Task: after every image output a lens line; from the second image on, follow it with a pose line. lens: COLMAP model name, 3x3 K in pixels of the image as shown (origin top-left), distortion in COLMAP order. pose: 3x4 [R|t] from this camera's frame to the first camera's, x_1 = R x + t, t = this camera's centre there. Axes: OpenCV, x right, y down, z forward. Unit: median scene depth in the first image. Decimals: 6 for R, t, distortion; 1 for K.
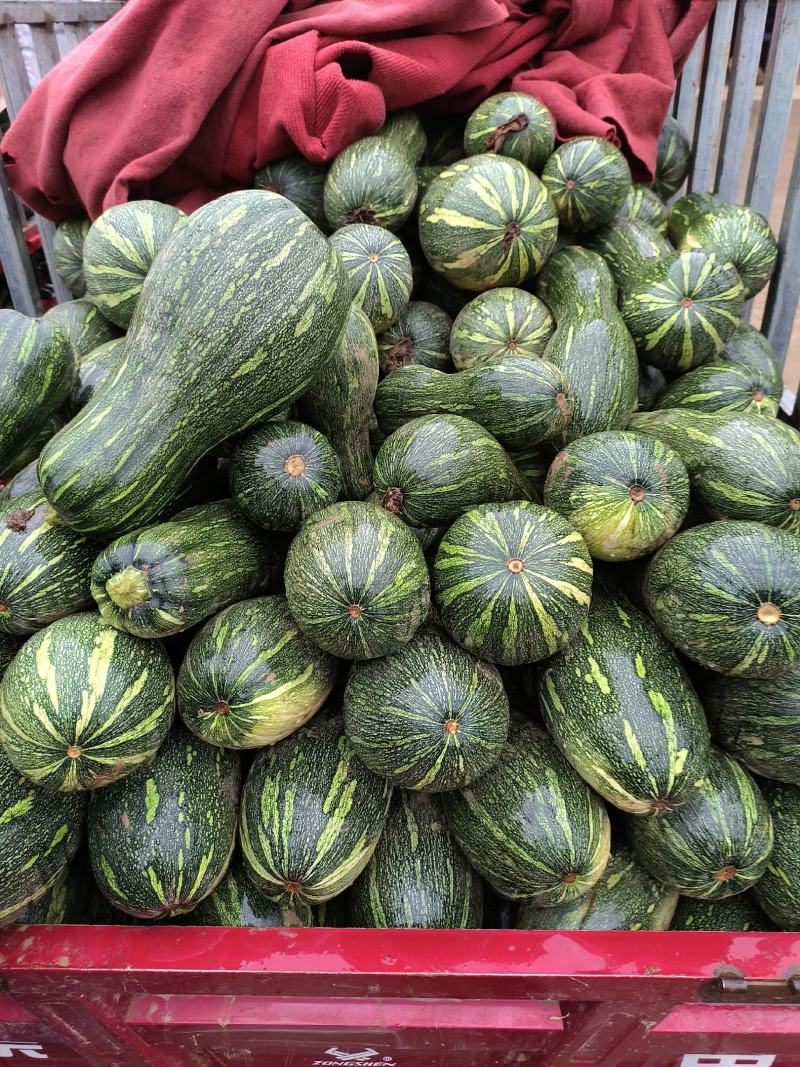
lens RADIAL K [[829.5, 0, 400.0], [0, 829.5, 533.5], [0, 0, 1]] dist [0.058262, -0.101877]
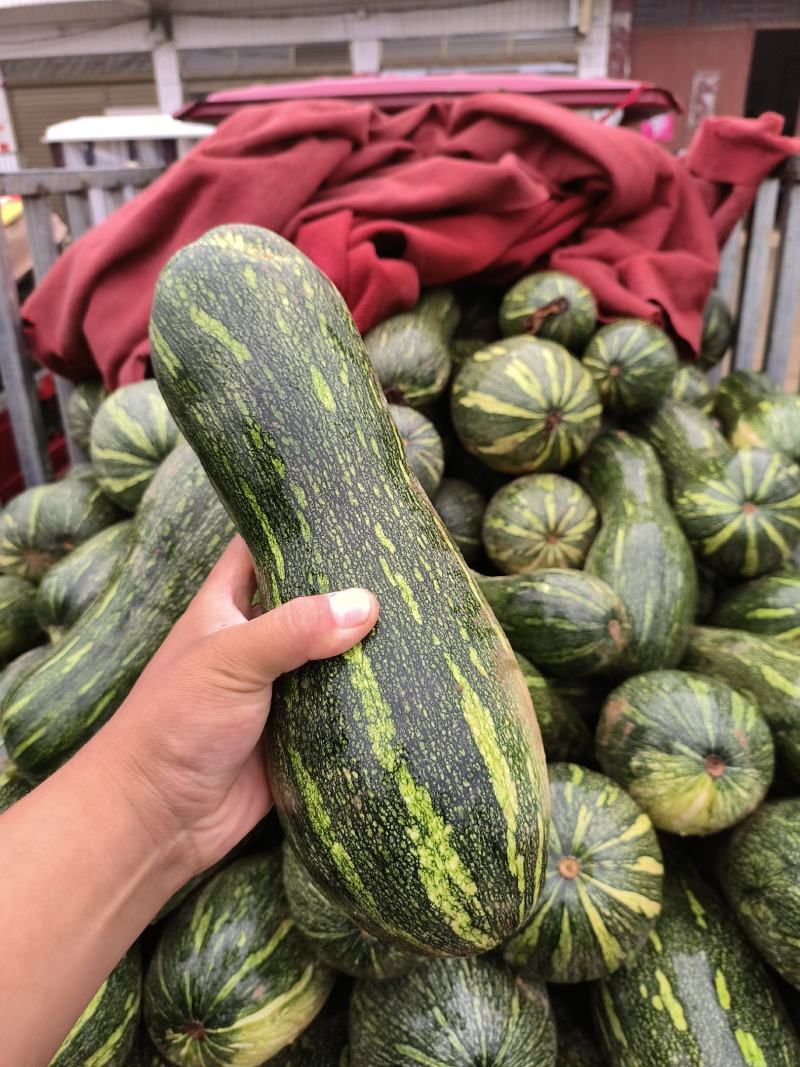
lens RADIAL K [[852.2, 0, 392.8], [0, 852.2, 523.7], [0, 0, 1]] dist [0.002678, -0.005843]
pose [[0.999049, 0.030039, -0.031594, -0.012674], [-0.034522, 0.987694, -0.152540, -0.133498], [0.026623, 0.153486, 0.987792, 0.111417]]
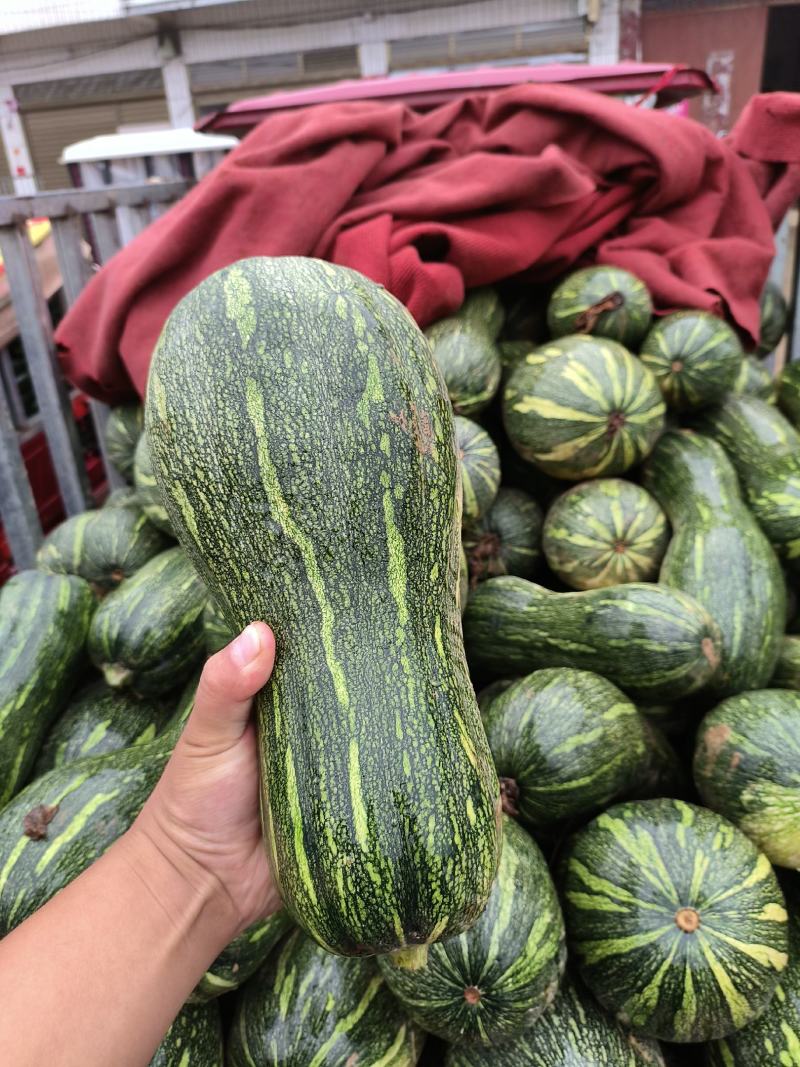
lens RADIAL K [[860.5, 0, 389.3], [0, 860.5, 518.5], [0, 0, 1]] dist [0.024867, -0.049959]
pose [[0.997471, -0.014275, -0.069624, -0.054960], [0.002782, 0.986713, -0.162446, -0.157617], [0.071018, 0.161842, 0.984258, 0.151168]]
